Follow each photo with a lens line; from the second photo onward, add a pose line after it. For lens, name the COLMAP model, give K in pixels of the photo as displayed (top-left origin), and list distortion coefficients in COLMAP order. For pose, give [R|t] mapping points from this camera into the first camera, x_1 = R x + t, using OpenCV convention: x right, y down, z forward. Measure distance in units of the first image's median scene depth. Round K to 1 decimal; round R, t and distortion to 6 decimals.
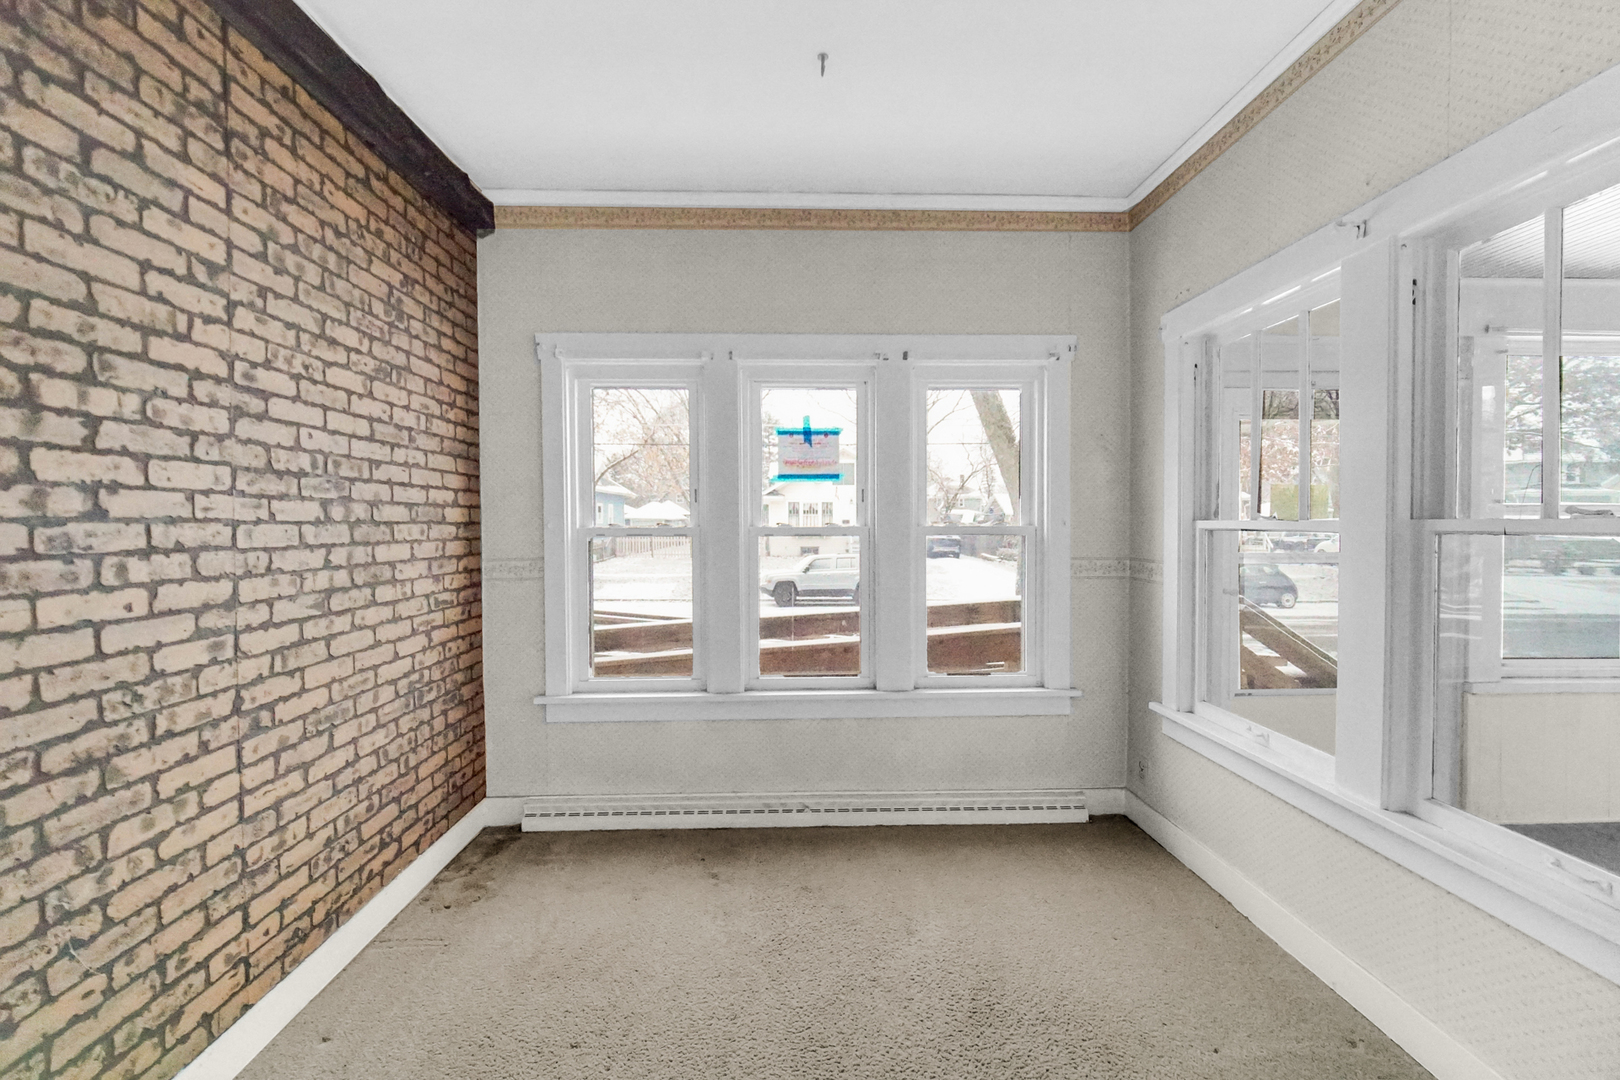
lens RADIAL K [[639.3, 0, 806.9], [0, 639.3, 537.1], [0, 0, 1]] dist [0.000297, 0.000031]
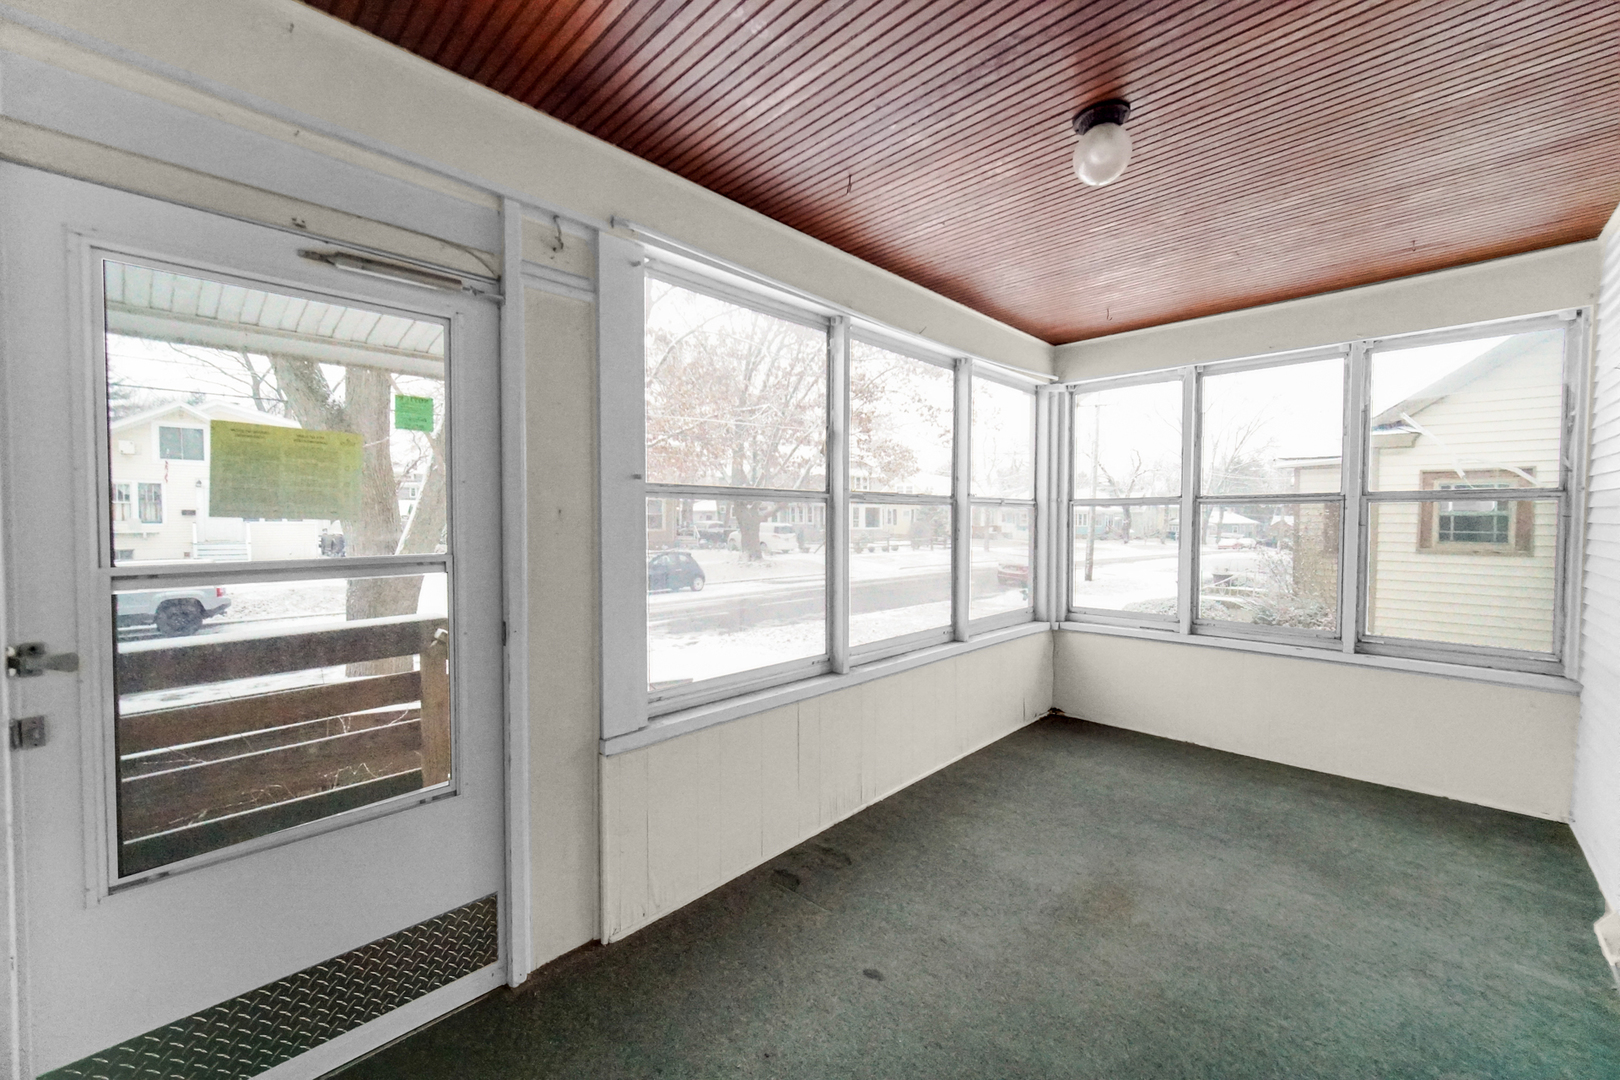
lens RADIAL K [[639.3, 0, 806.9], [0, 639.3, 537.1], [0, 0, 1]] dist [0.000297, 0.000031]
pose [[0.715460, -0.016033, 0.698469, 0.112392], [0.008531, 0.999863, 0.014213, 0.000313], [-0.698601, -0.004210, 0.715499, 0.056544]]
